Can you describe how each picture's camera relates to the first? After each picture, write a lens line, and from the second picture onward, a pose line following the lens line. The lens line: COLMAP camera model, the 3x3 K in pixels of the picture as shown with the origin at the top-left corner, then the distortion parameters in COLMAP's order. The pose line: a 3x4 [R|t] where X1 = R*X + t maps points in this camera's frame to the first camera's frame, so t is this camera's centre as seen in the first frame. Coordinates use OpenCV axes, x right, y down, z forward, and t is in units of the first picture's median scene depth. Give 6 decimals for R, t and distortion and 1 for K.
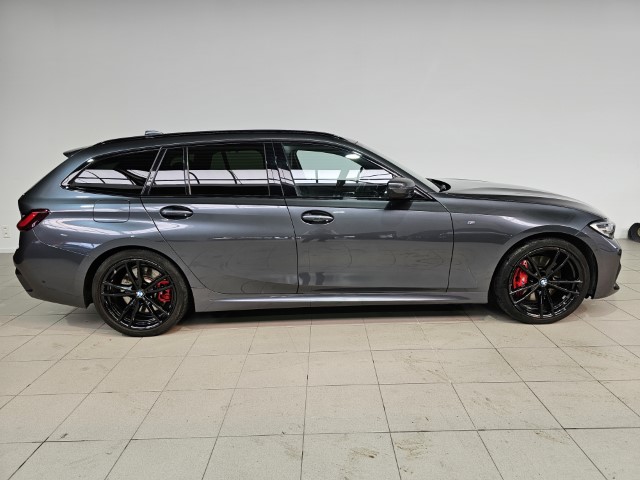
lens RADIAL K [[449.9, 0, 318.7], [0, 449.9, 221.8], [0, 0, 1]] dist [0.005444, -0.039821]
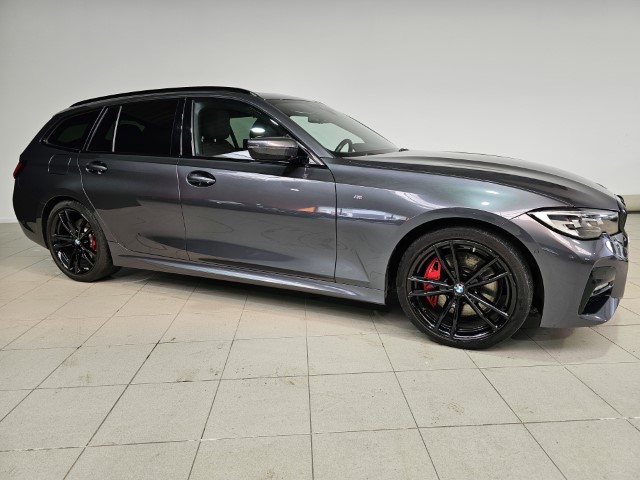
lens RADIAL K [[449.9, 0, 318.7], [0, 449.9, 221.8], [0, 0, 1]] dist [0.005444, -0.039821]
pose [[0.907350, 0.095053, -0.409489, 0.570865], [-0.085038, 0.995465, 0.042643, 0.016667], [0.411685, -0.003870, 0.911318, 0.255584]]
